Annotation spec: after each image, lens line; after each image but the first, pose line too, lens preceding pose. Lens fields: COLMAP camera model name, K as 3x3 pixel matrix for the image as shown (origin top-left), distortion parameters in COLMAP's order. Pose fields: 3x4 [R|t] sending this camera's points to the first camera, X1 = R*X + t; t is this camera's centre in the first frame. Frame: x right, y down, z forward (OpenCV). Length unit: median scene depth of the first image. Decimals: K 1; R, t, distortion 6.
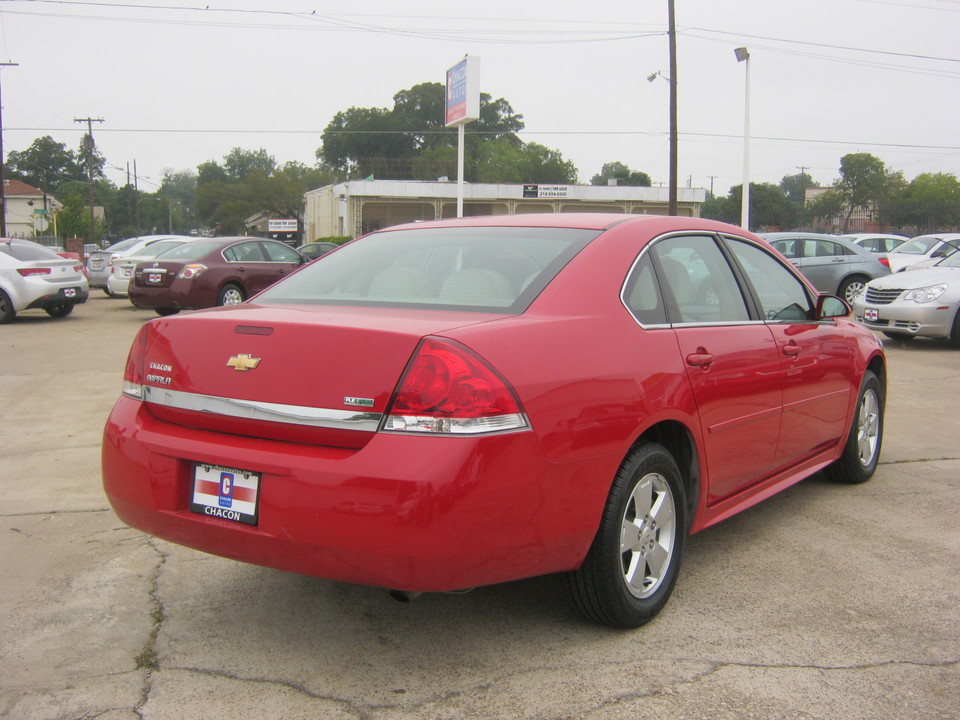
lens RADIAL K [[1059.8, 0, 482.5], [0, 1059.8, 358.0], [0, 0, 1]] dist [-0.086997, 0.000000]
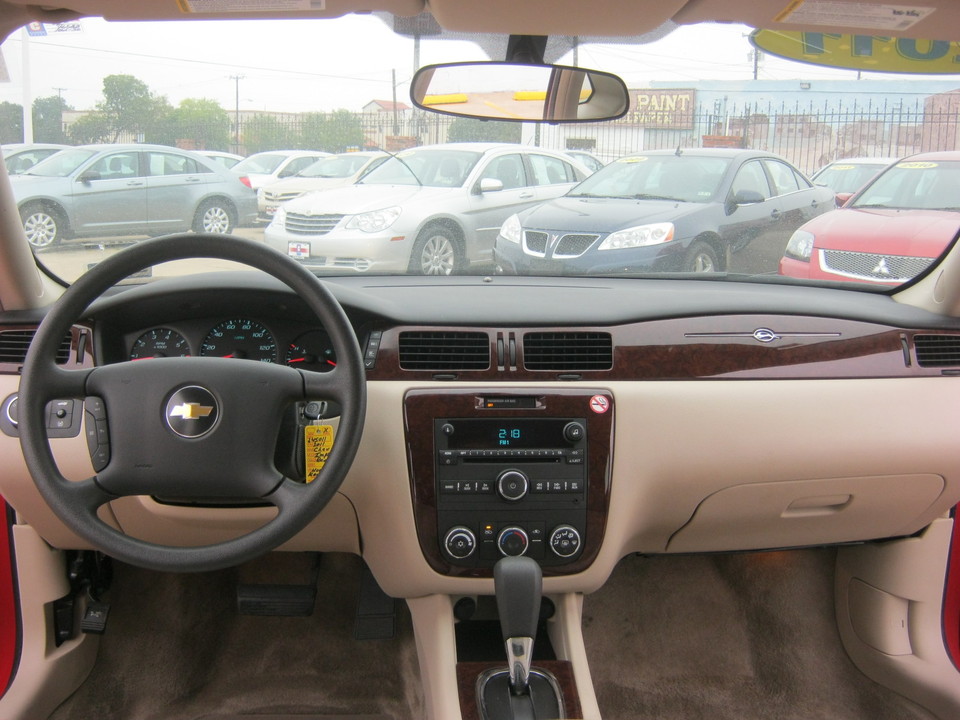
lens RADIAL K [[1059.8, 0, 483.5], [0, 1059.8, 365.5], [0, 0, 1]] dist [-0.086997, 0.000000]
pose [[0.779988, -0.094743, 0.618582, 0.034283], [0.047583, 0.994590, 0.092335, -0.096999], [-0.623983, -0.042586, 0.780276, 1.423502]]
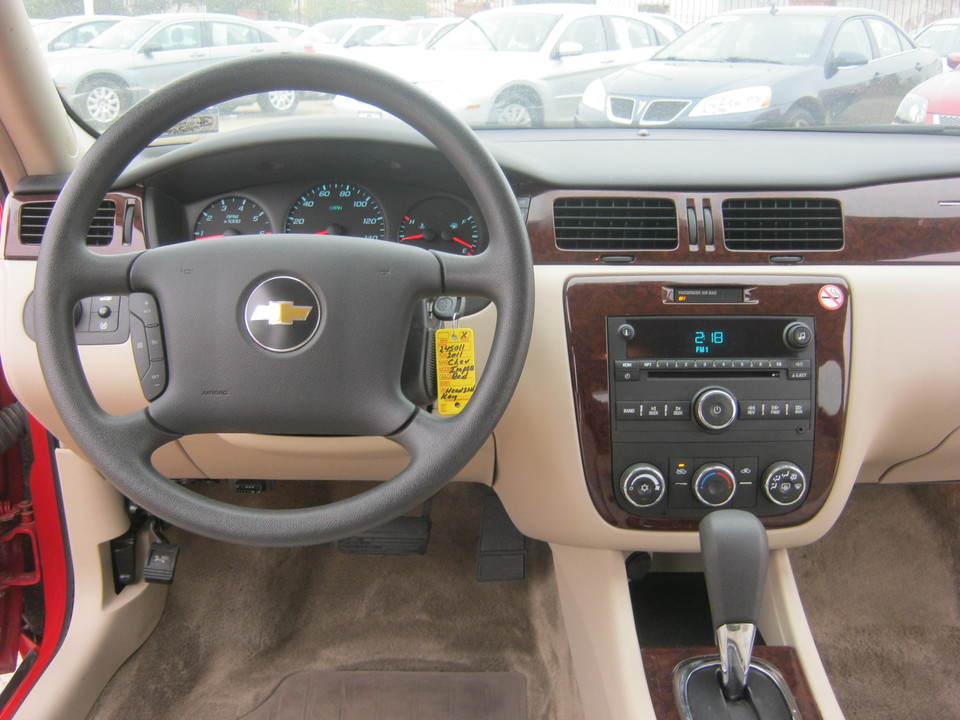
lens RADIAL K [[1059.8, 0, 486.6], [0, 1059.8, 364.2], [0, 0, 1]] dist [-0.086997, 0.000000]
pose [[0.815060, -0.163576, 0.555806, 0.074846], [0.057169, 0.977342, 0.203801, -0.089531], [-0.576549, -0.134335, 0.805943, 1.531259]]
